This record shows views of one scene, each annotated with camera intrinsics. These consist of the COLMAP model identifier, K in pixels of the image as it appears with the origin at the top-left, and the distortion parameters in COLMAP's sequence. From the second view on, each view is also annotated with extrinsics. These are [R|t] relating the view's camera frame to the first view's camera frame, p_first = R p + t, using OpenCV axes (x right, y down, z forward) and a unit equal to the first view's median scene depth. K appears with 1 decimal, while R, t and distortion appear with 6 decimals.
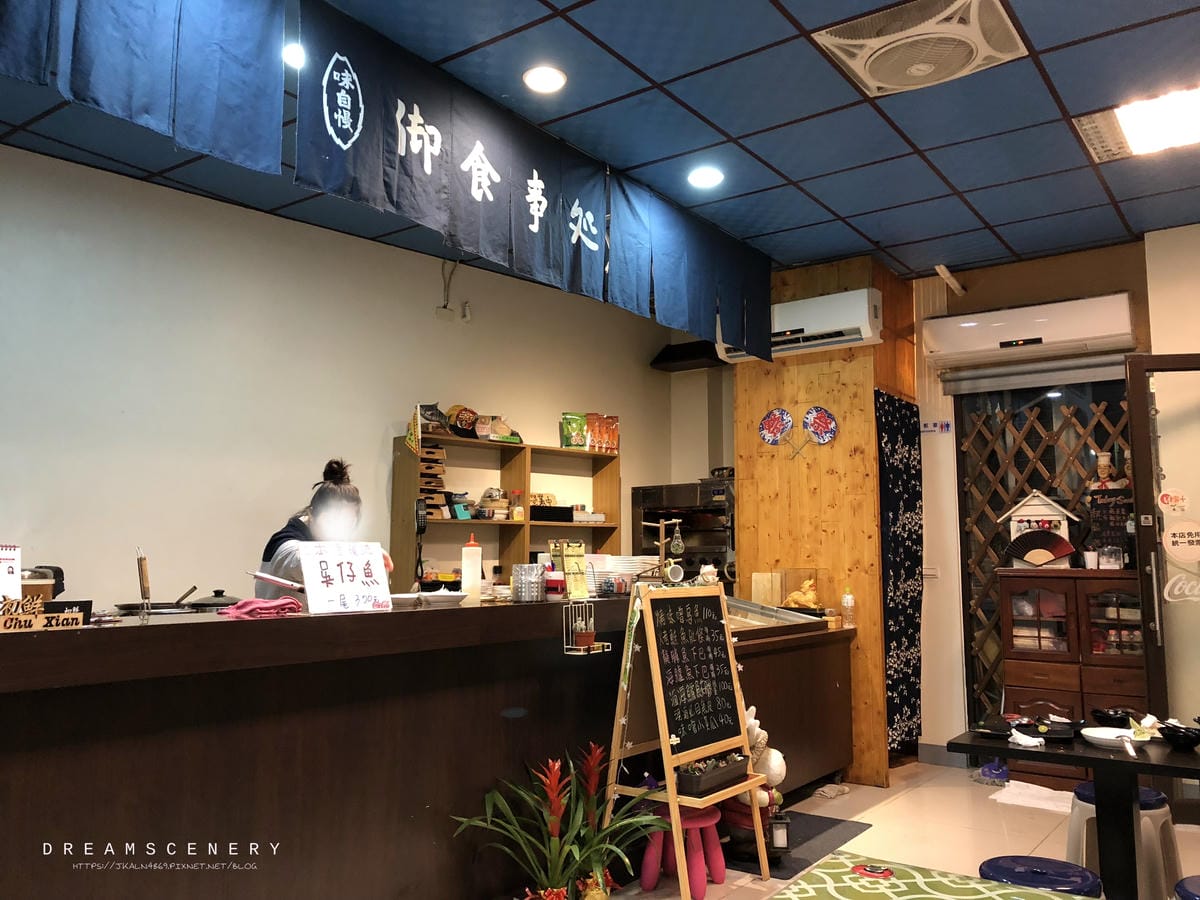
lens RADIAL K [[952.2, 0, 599.5], [0, 952.2, 441.6], [0, 0, 1]] dist [0.015560, -0.054042]
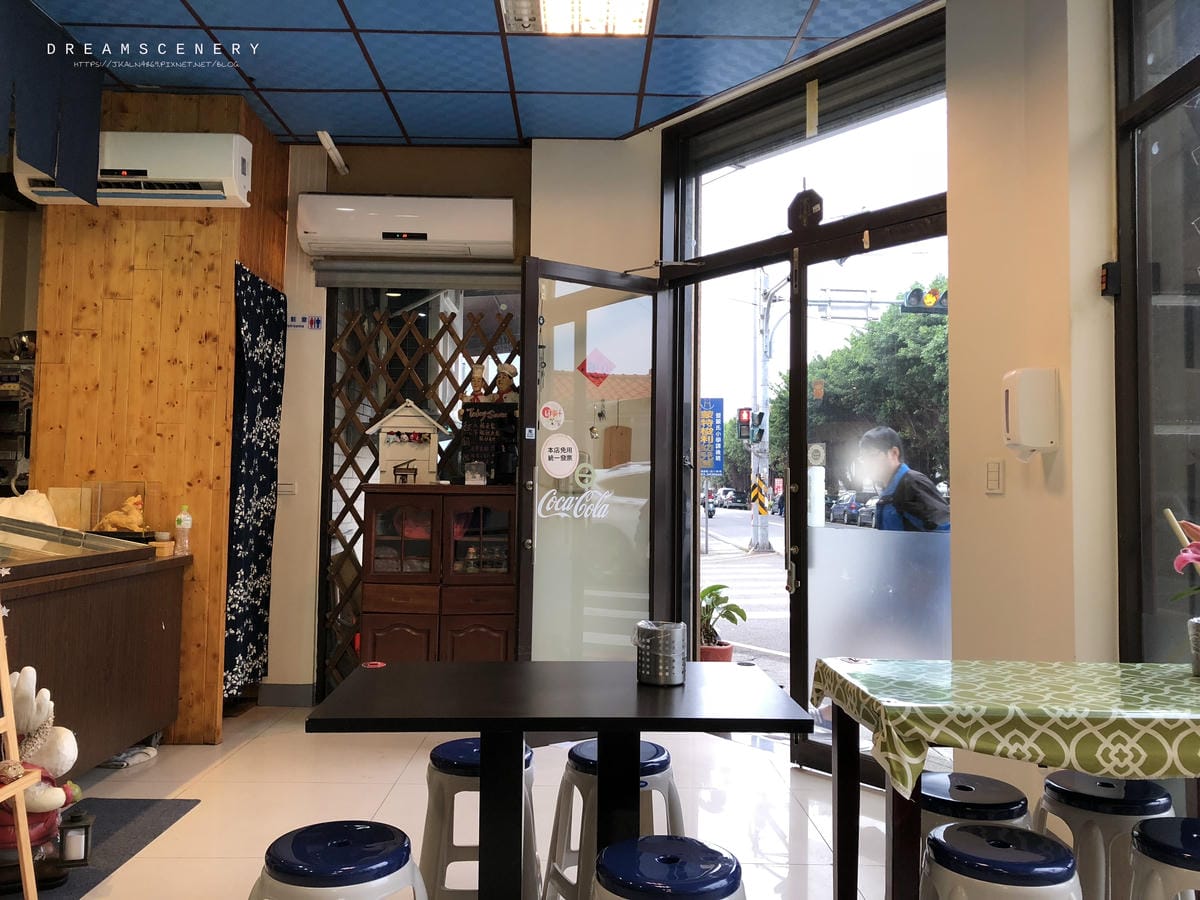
lens RADIAL K [[952.2, 0, 598.5], [0, 952.2, 448.8], [0, 0, 1]] dist [0.015560, -0.054042]
pose [[0.792036, 0.031827, 0.609644, 0.042686], [-0.086398, 0.994432, 0.060331, 0.025904], [-0.604329, -0.100456, 0.790376, 0.153566]]
